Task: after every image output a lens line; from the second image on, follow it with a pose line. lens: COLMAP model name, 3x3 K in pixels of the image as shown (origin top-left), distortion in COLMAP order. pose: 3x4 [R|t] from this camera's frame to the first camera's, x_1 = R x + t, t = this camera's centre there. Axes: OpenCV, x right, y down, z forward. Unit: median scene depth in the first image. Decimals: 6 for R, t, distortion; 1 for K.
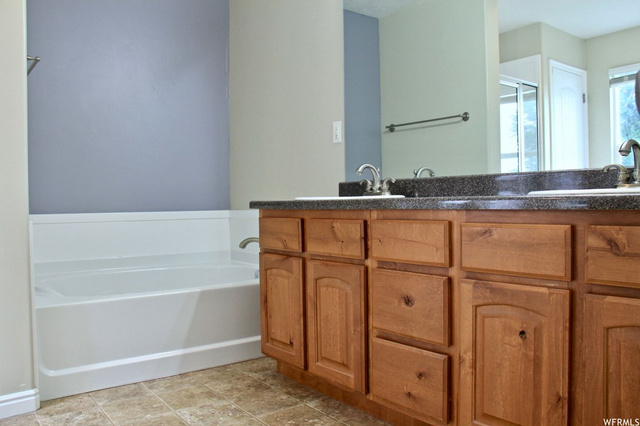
lens RADIAL K [[541.8, 0, 320.0], [0, 541.8, 213.0], [0, 0, 1]] dist [-0.195267, 0.176375]
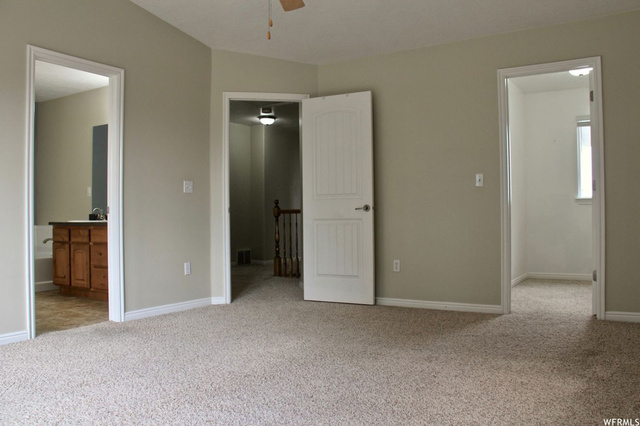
lens RADIAL K [[541.8, 0, 320.0], [0, 541.8, 213.0], [0, 0, 1]] dist [-0.195267, 0.176375]
pose [[0.935867, 0.011117, 0.352179, 0.213554], [-0.000328, 0.999529, -0.030680, 0.009852], [-0.352354, 0.028597, 0.935430, -1.841117]]
